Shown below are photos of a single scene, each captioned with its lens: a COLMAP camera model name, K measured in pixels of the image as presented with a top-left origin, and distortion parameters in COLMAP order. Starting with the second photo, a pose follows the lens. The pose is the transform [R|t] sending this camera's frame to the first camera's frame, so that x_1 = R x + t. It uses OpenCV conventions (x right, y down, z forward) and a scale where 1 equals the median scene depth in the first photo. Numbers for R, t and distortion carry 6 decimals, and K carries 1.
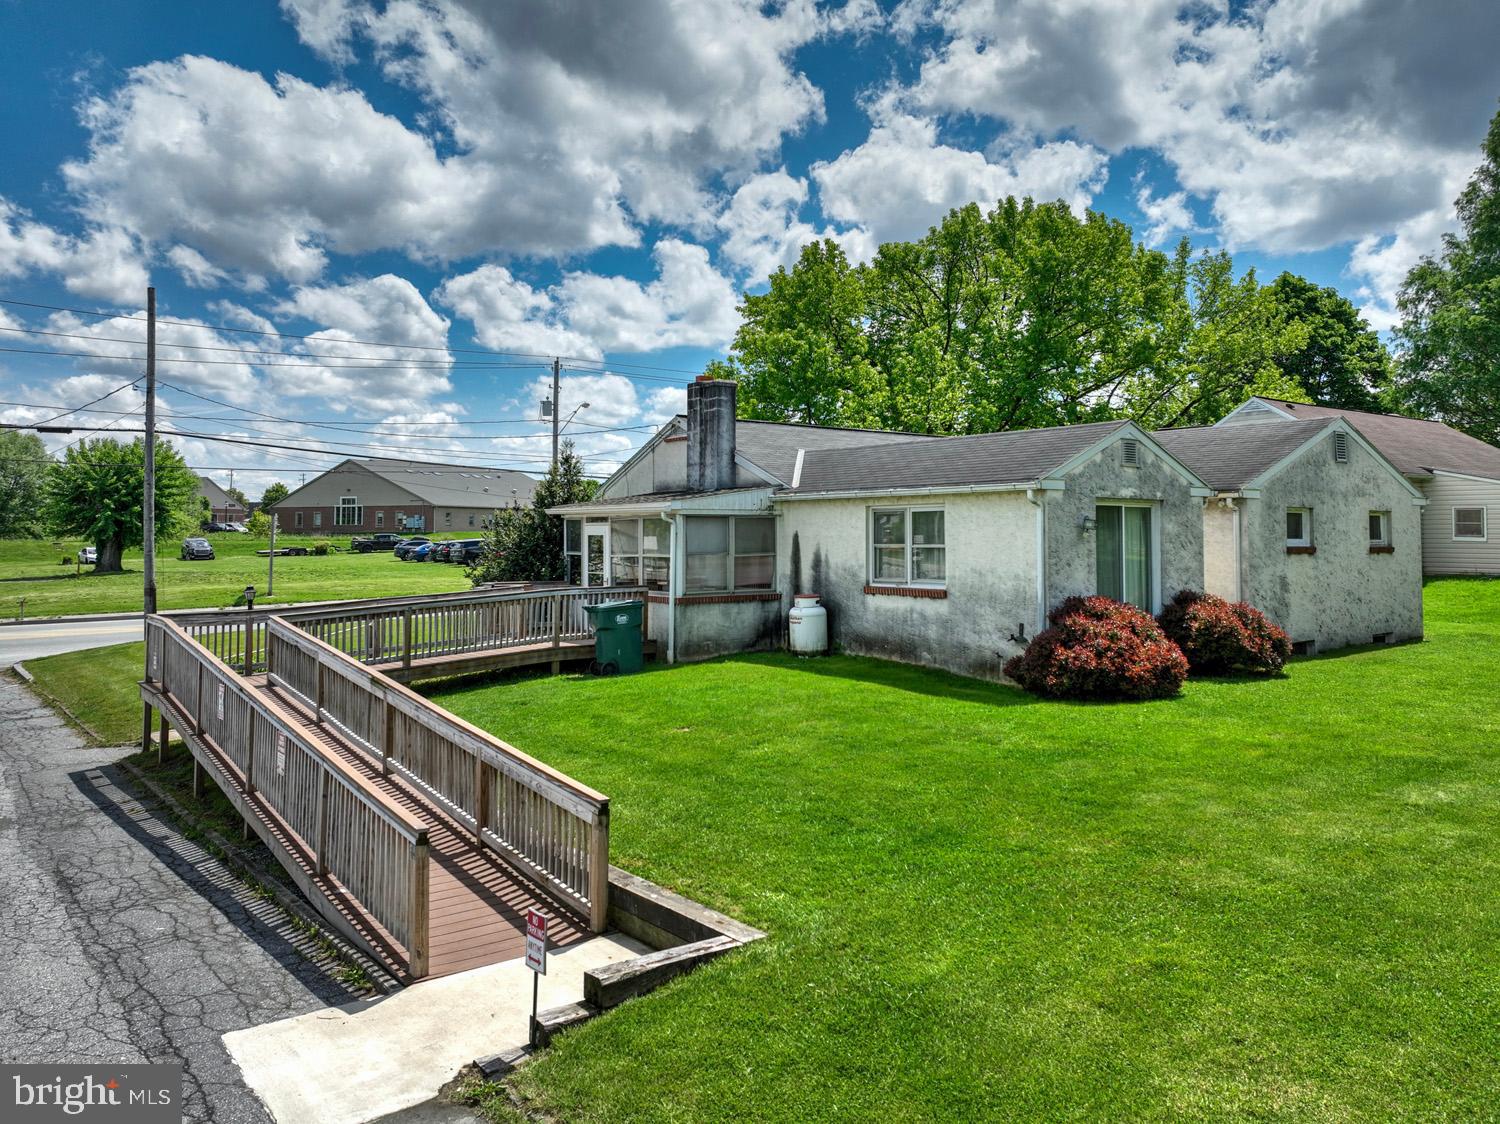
lens RADIAL K [[1108.8, 0, 760.0], [0, 1108.8, 523.5], [0, 0, 1]] dist [-0.002718, 0.014967]
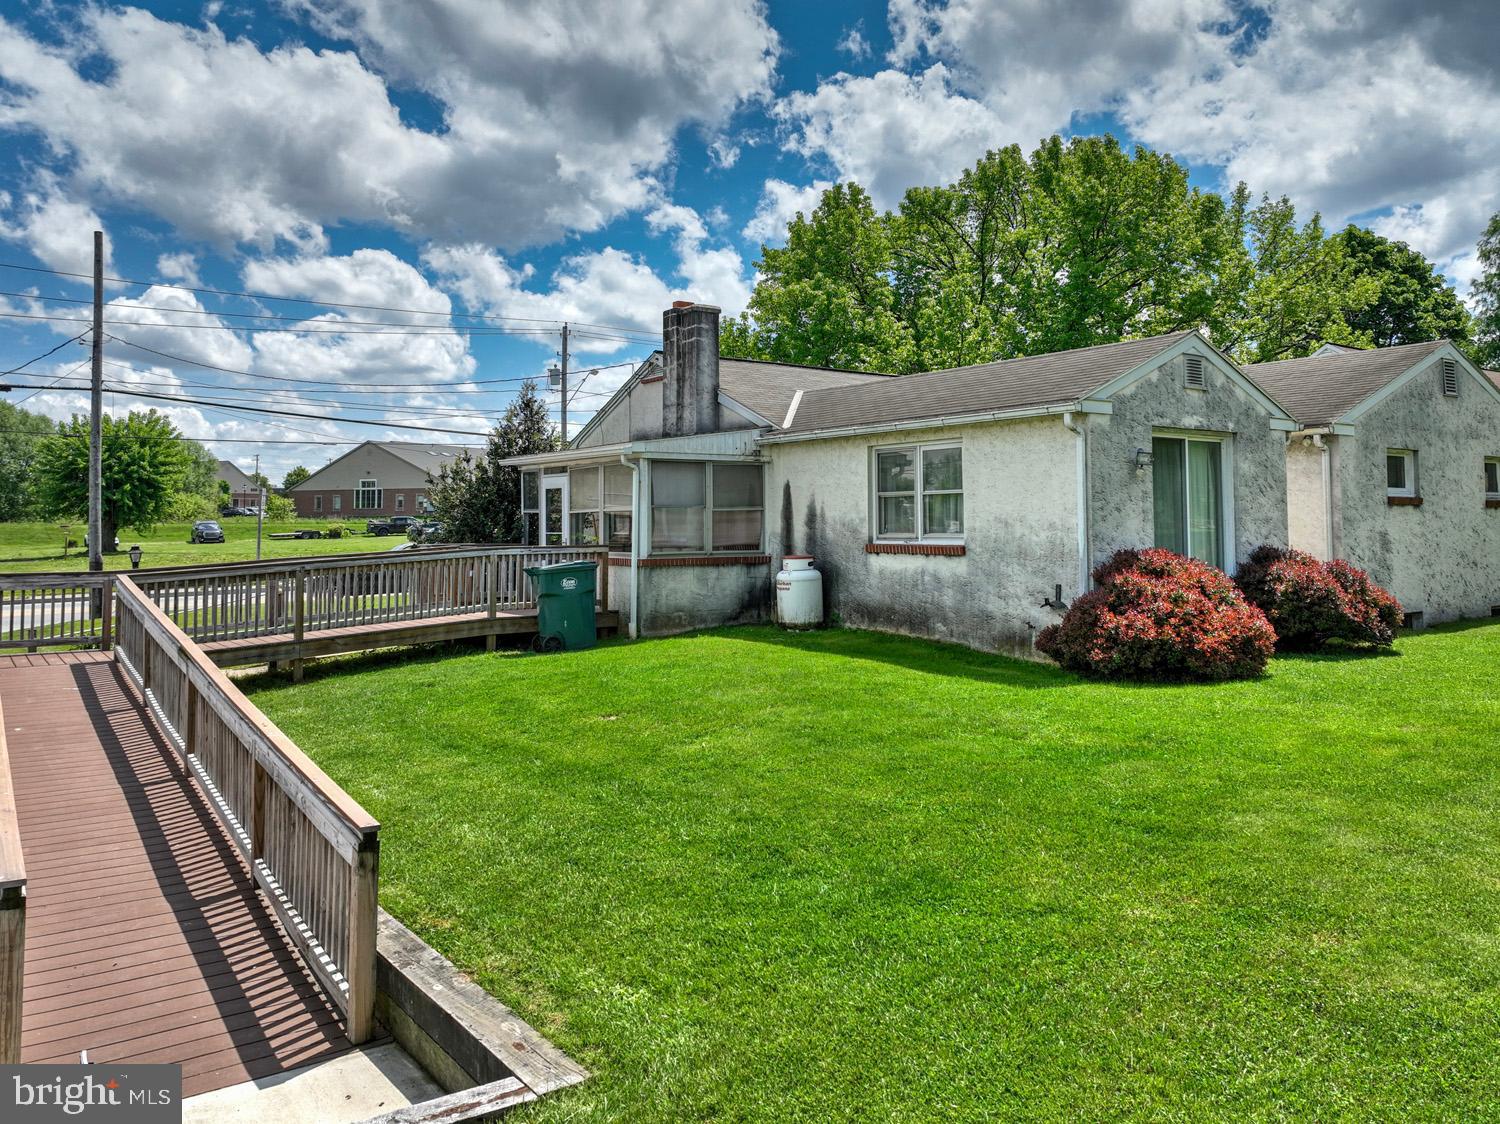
lens RADIAL K [[1108.8, 0, 769.8], [0, 1108.8, 498.1], [0, 0, 1]] dist [-0.002718, 0.014967]
pose [[0.999504, -0.003371, -0.031296, 0.048887], [0.002899, 0.999882, -0.015105, 0.035155], [0.031344, 0.015006, 0.999396, 0.179951]]
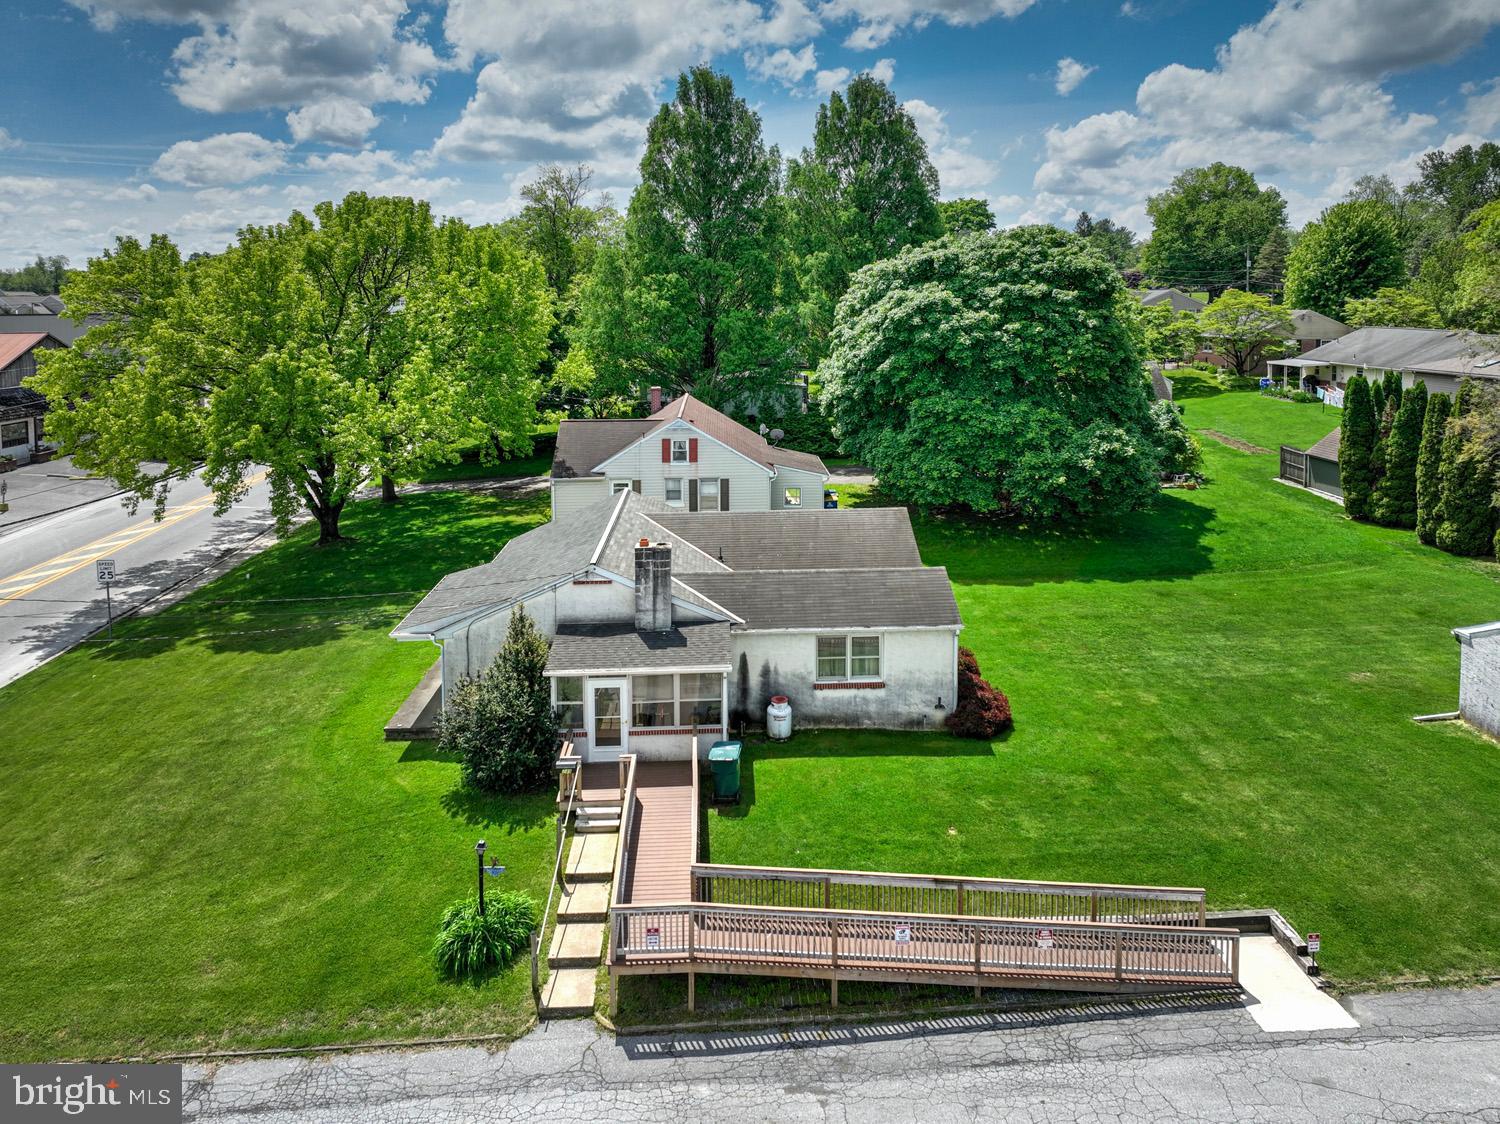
lens RADIAL K [[1108.8, 0, 753.4], [0, 1108.8, 441.4], [0, 0, 1]] dist [-0.002718, 0.014967]
pose [[0.561509, -0.106042, 0.820648, -1.217823], [-0.006182, 0.991189, 0.132309, -0.497341], [-0.827448, -0.079366, 0.555906, 0.232526]]
